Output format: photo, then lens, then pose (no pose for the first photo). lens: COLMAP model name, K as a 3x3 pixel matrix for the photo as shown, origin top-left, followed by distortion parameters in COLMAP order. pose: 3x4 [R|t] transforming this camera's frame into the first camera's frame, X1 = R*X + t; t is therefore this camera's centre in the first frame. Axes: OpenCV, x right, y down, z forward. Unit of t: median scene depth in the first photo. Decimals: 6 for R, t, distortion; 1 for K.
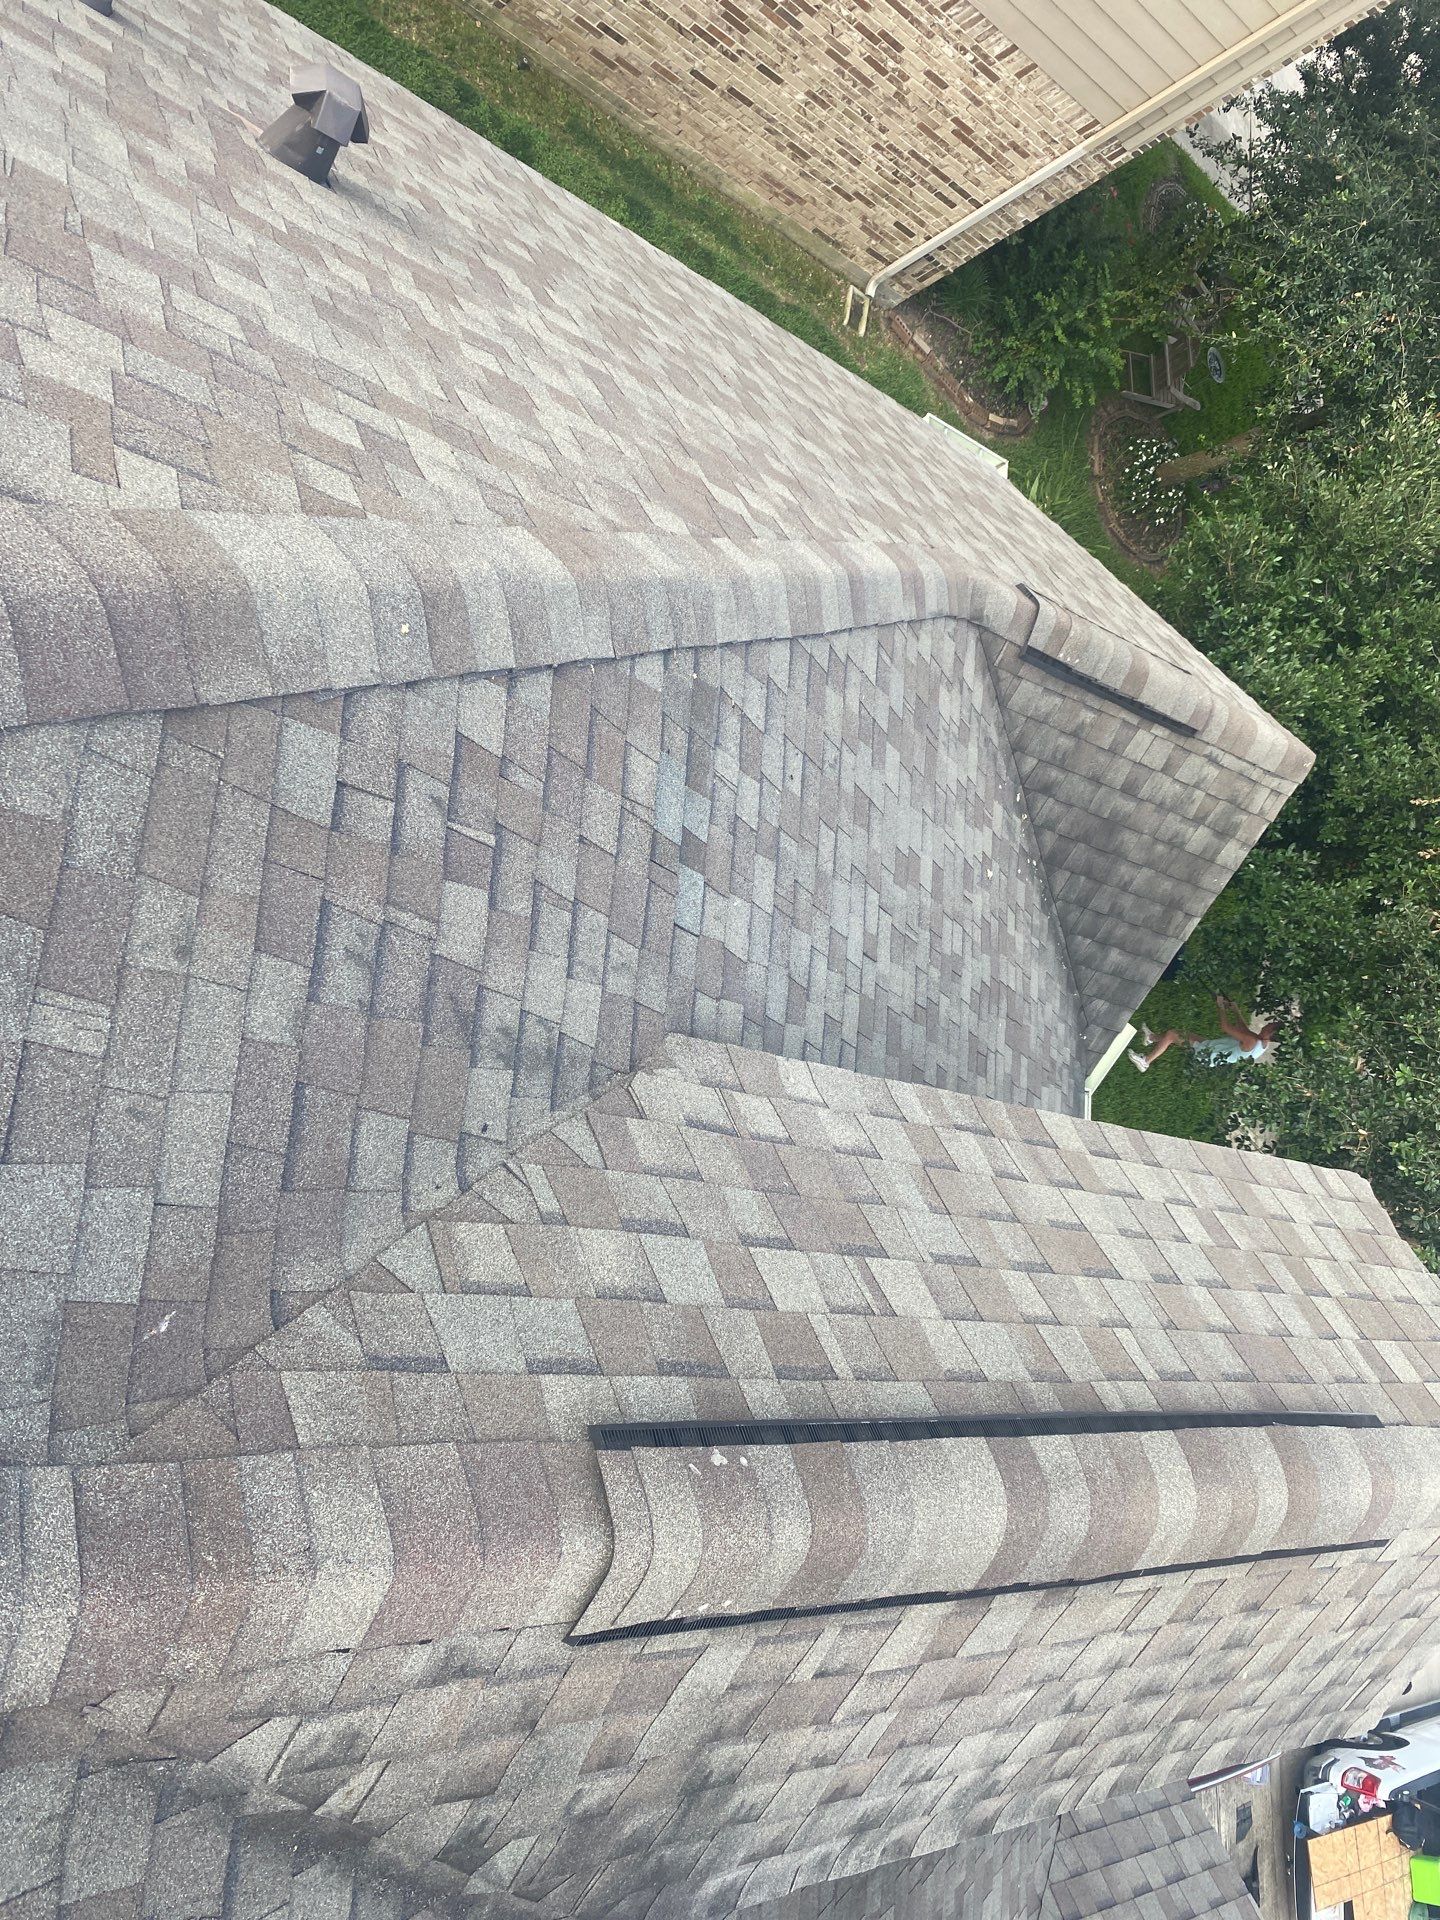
lens RADIAL K [[1454.0, 0, 698.6], [0, 1454.0, 944.5], [0, 0, 1]] dist [0.011953, -0.004973]
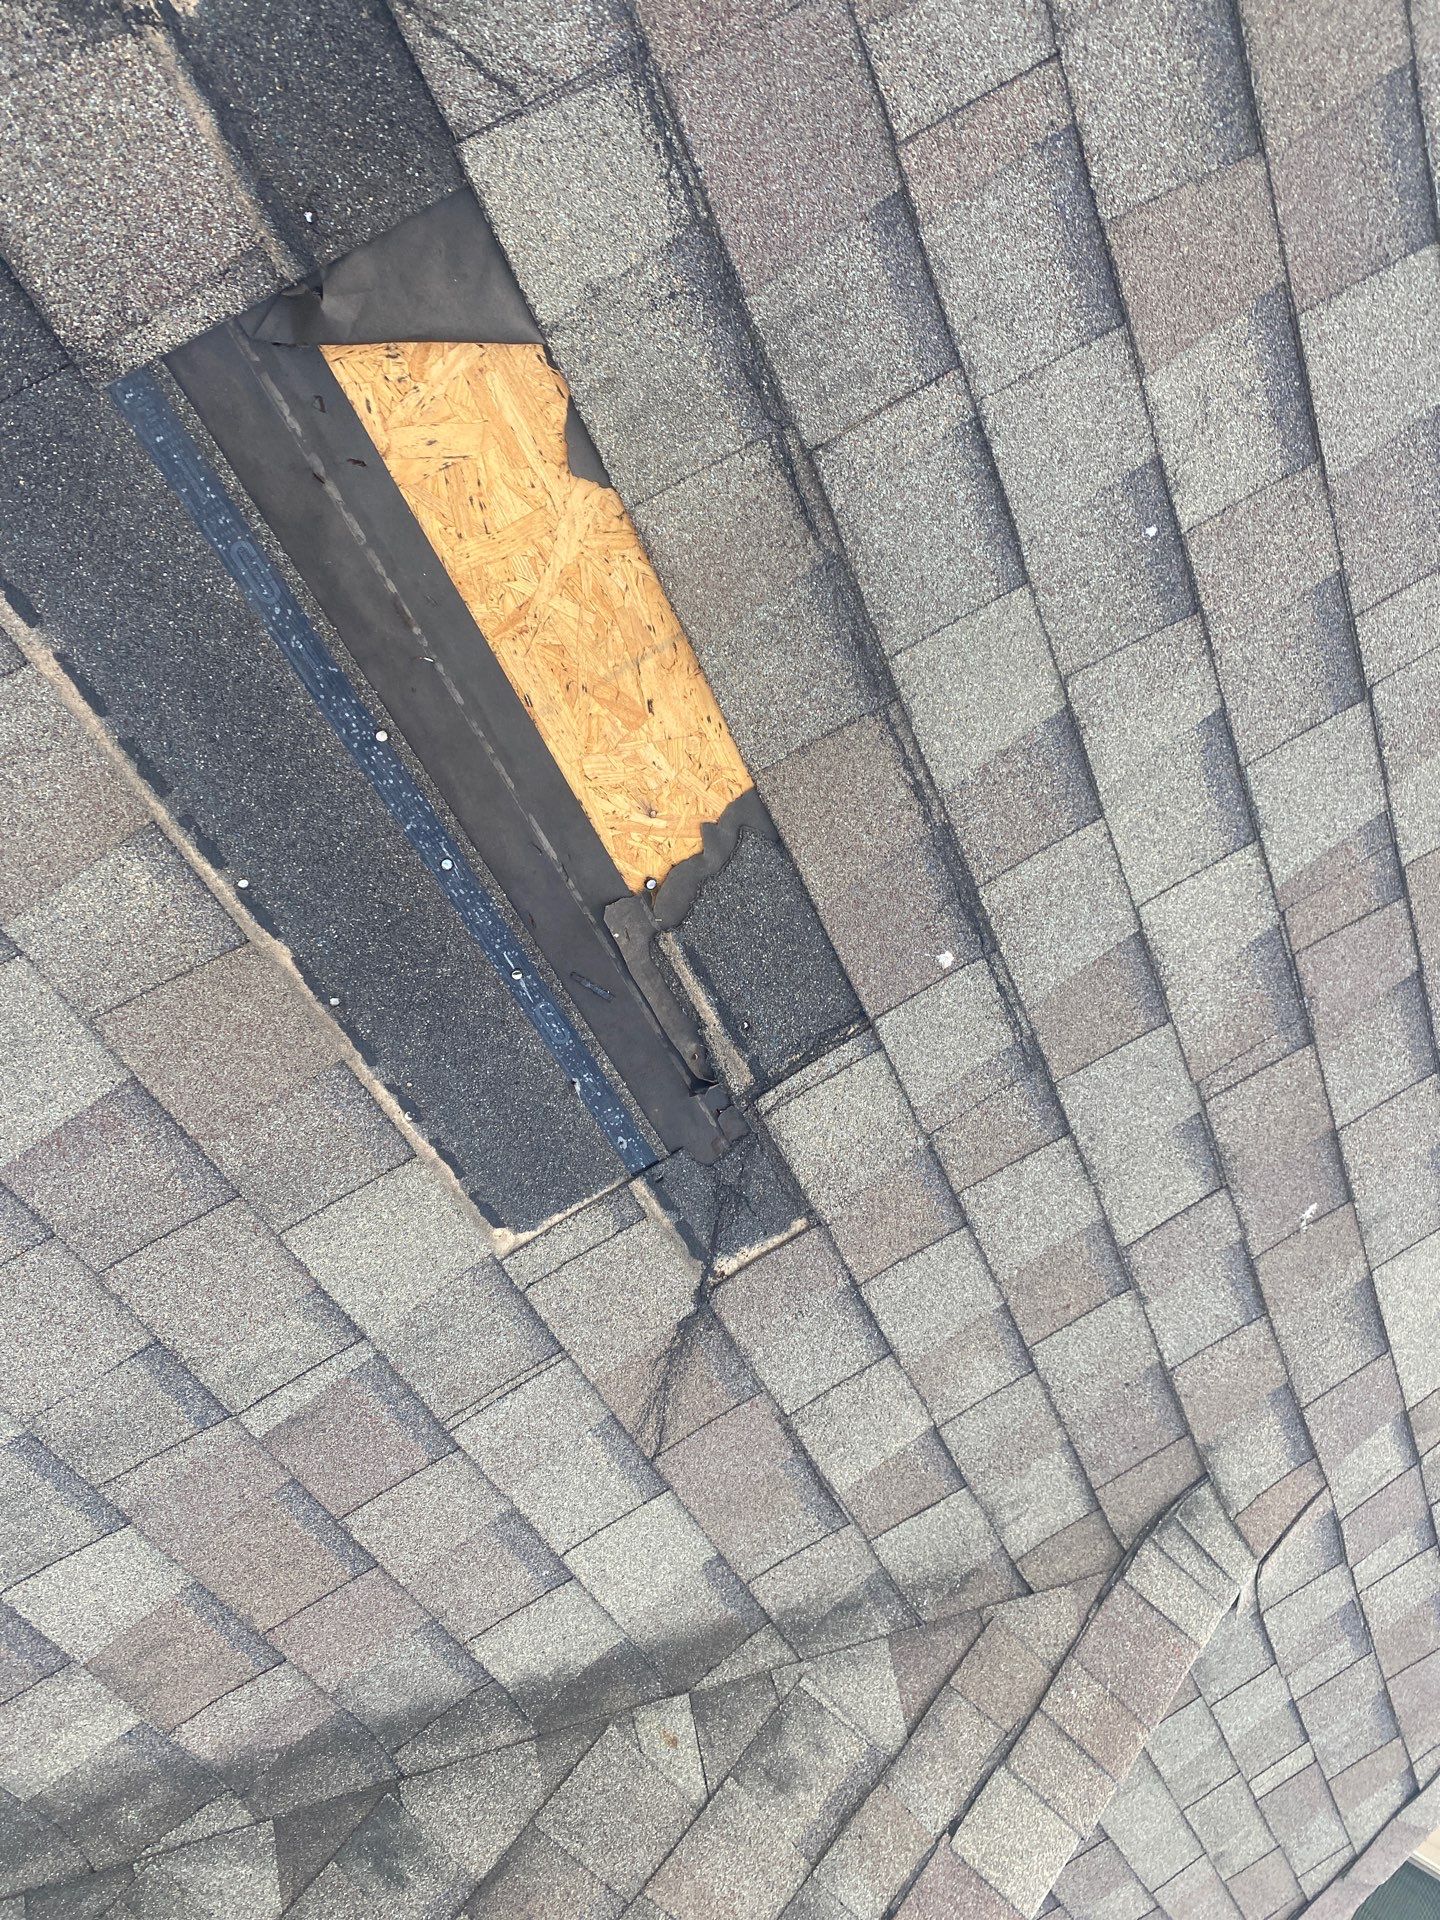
lens RADIAL K [[1407.5, 0, 651.6], [0, 1407.5, 962.6], [0, 0, 1]] dist [0.038912, -0.064319]
pose [[-0.053995, 0.658498, -0.750643, 0.025551], [-0.623582, -0.609368, -0.489711, 0.422777], [-0.779891, 0.441645, 0.443530, 0.152681]]
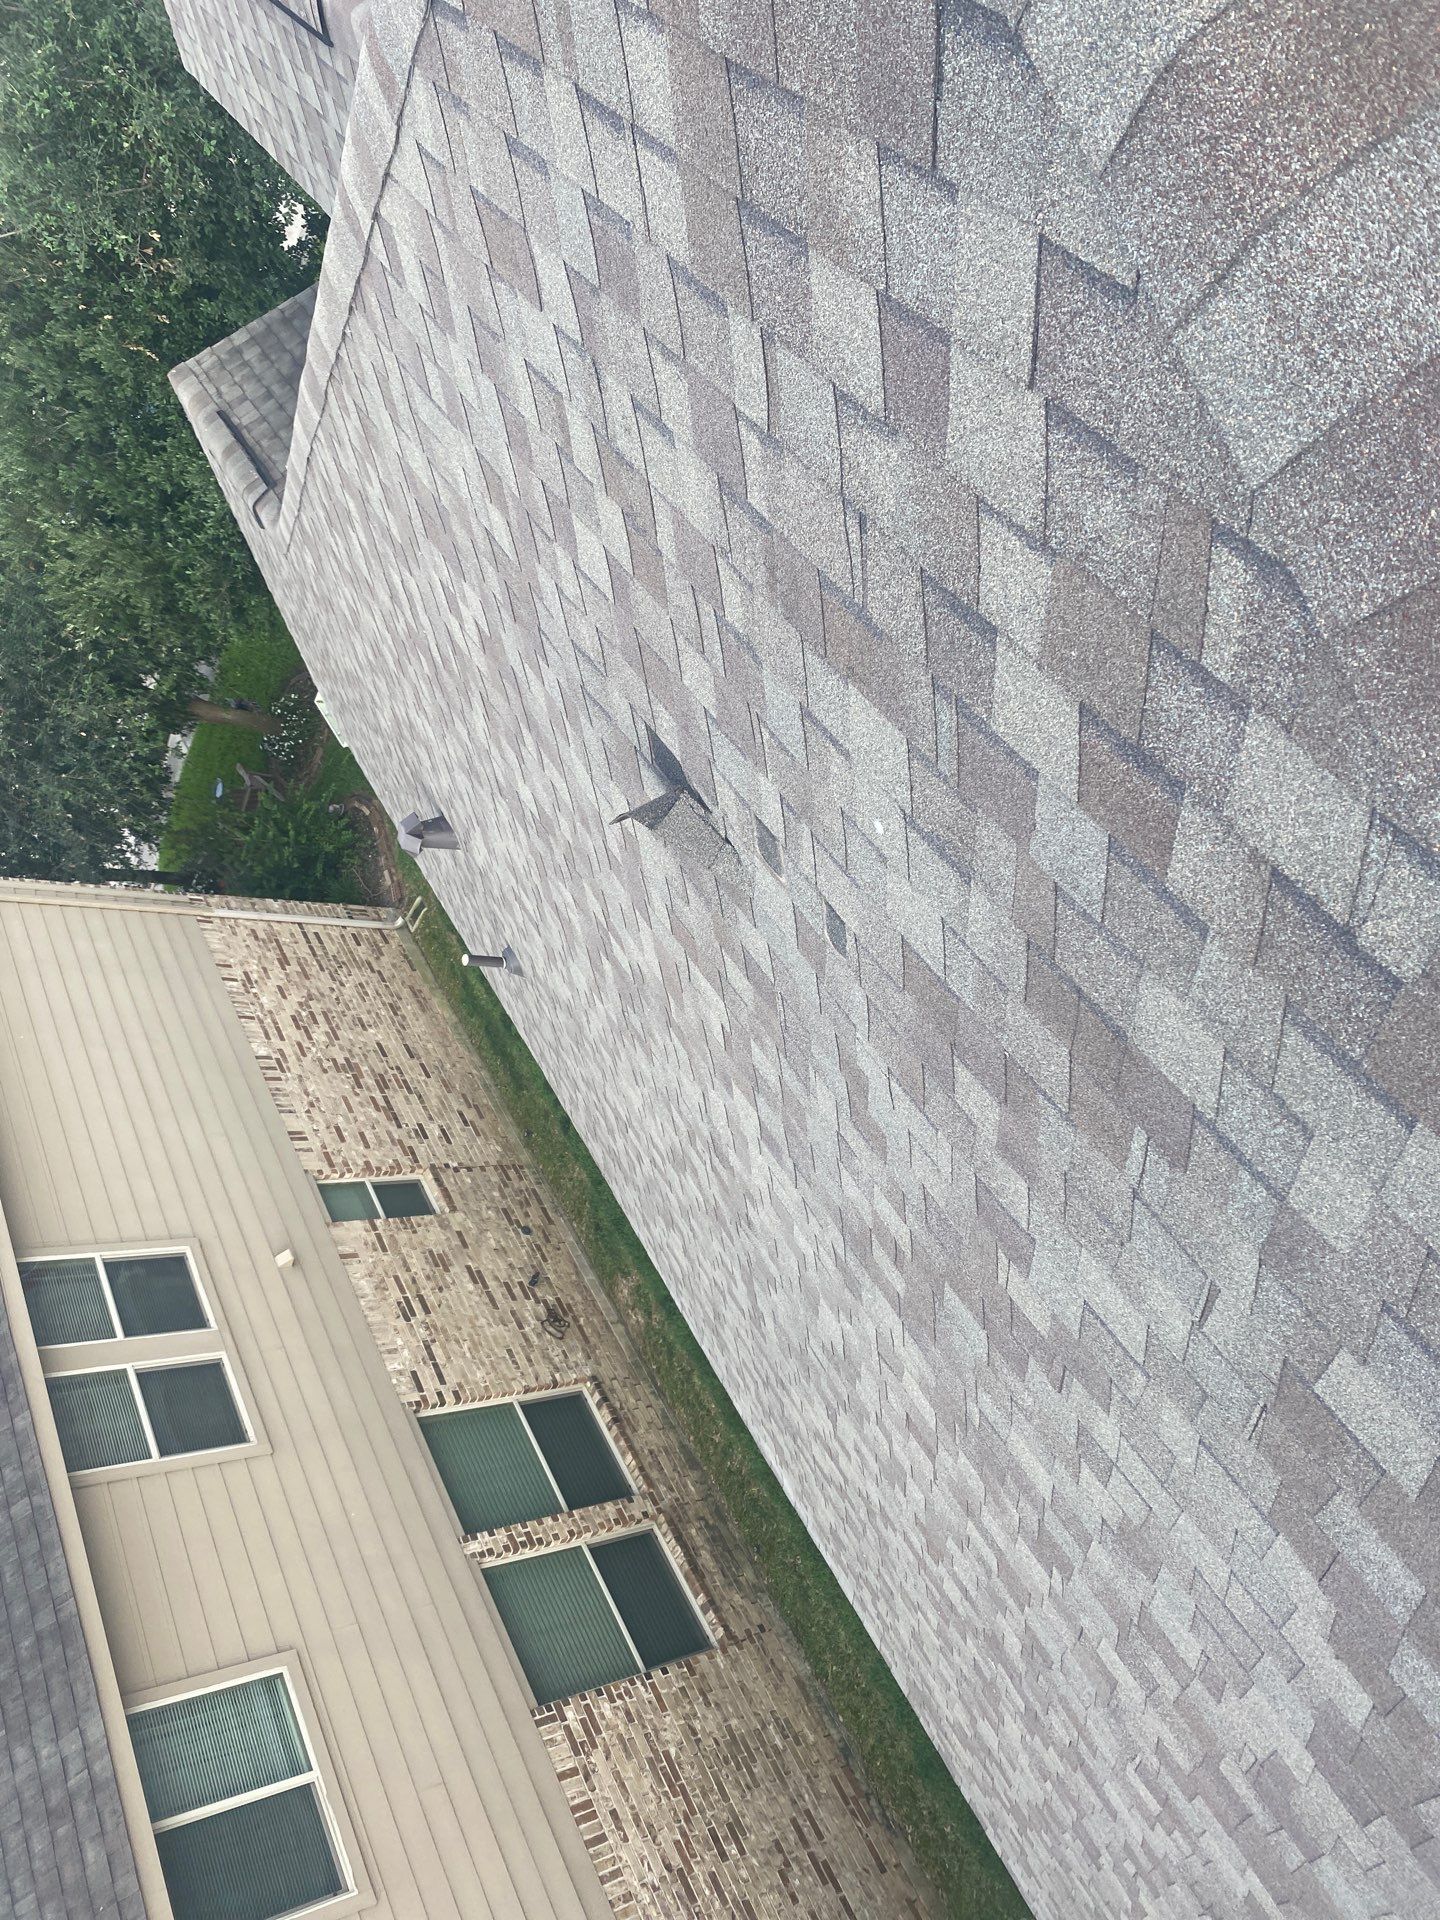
lens RADIAL K [[1417.8, 0, 715.6], [0, 1417.8, 911.2], [0, 0, 1]] dist [0.083064, -0.099030]
pose [[-0.886387, -0.456946, 0.074282, -0.556357], [0.432217, -0.874315, -0.220821, -0.048757], [0.165849, -0.163627, 0.972482, -0.562937]]
